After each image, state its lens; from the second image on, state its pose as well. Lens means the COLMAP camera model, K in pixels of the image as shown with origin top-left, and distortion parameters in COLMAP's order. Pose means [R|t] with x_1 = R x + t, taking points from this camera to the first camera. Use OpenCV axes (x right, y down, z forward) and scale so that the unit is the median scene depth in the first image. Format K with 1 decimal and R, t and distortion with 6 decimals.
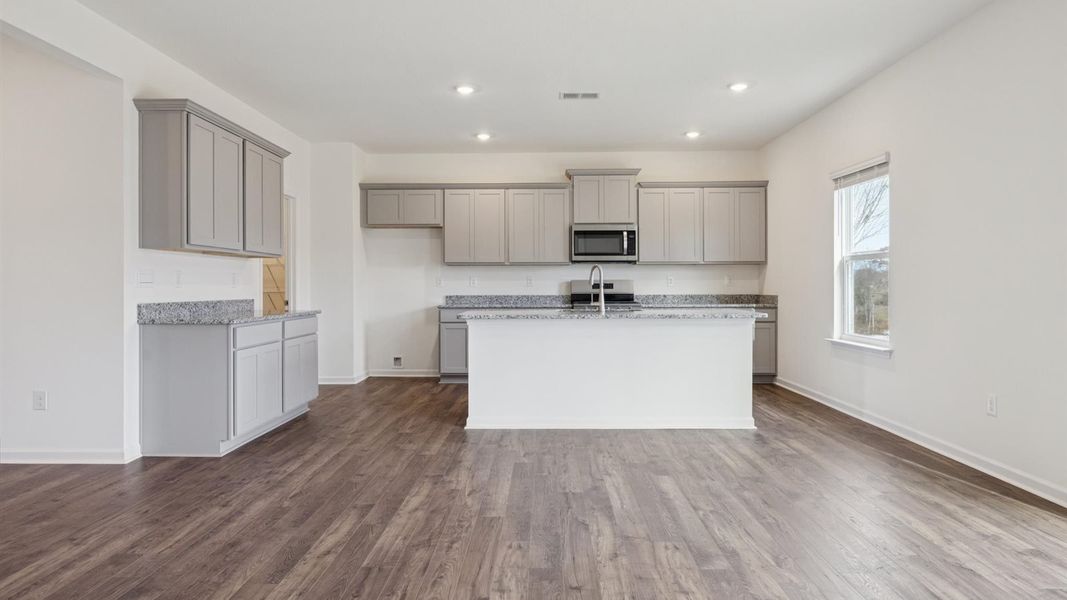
lens RADIAL K [[625.8, 0, 533.4], [0, 625.8, 287.8], [0, 0, 1]] dist [-0.005428, -0.000967]
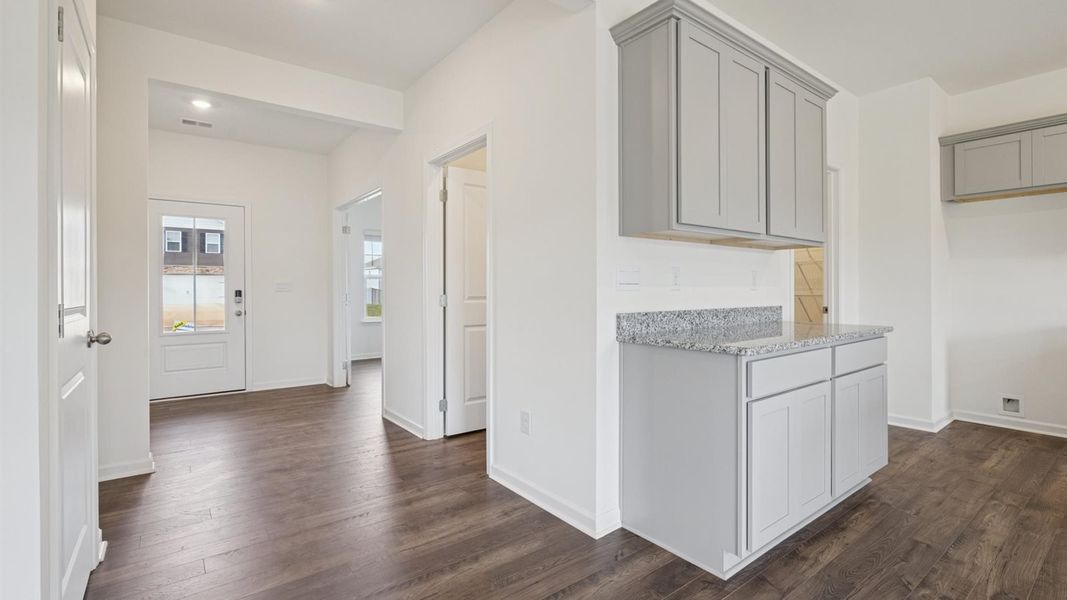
lens RADIAL K [[482.3, 0, 534.0], [0, 482.3, 289.1], [0, 0, 1]] dist [-0.002853, 0.000022]
pose [[0.626891, 0.000444, -0.779107, -0.151690], [0.000016, 1.000000, 0.000583, -0.001485], [0.779107, -0.000378, 0.626891, 0.336049]]
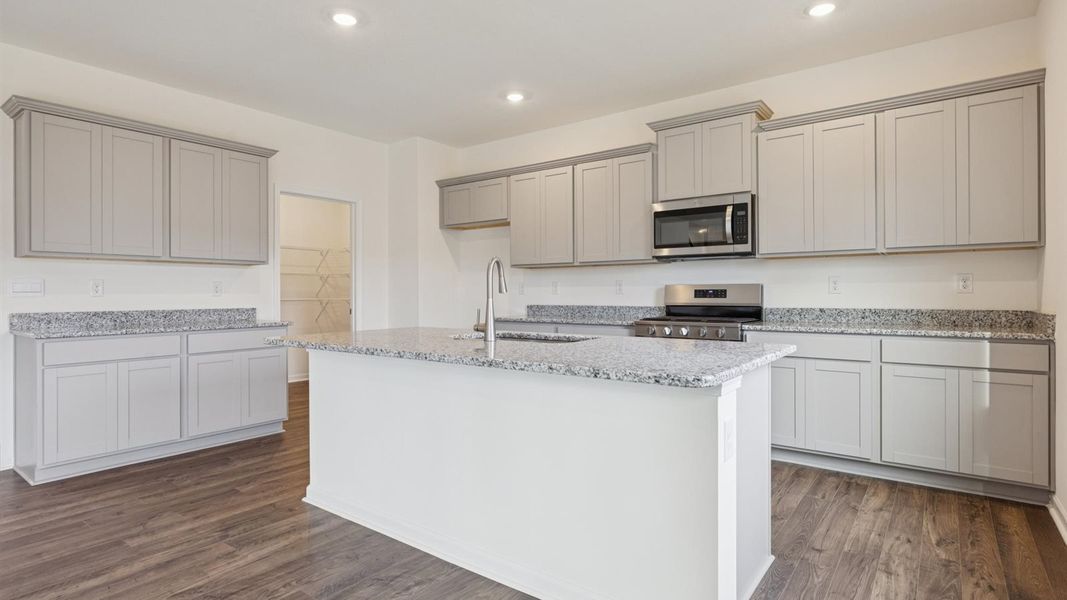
lens RADIAL K [[545.5, 0, 534.2], [0, 545.5, 291.9], [0, 0, 1]] dist [-0.000112, 0.000370]
pose [[0.809179, -0.002310, -0.587558, 0.315050], [0.000506, 0.999995, -0.003235, -0.003077], [0.587562, 0.002321, 0.809175, 0.458424]]
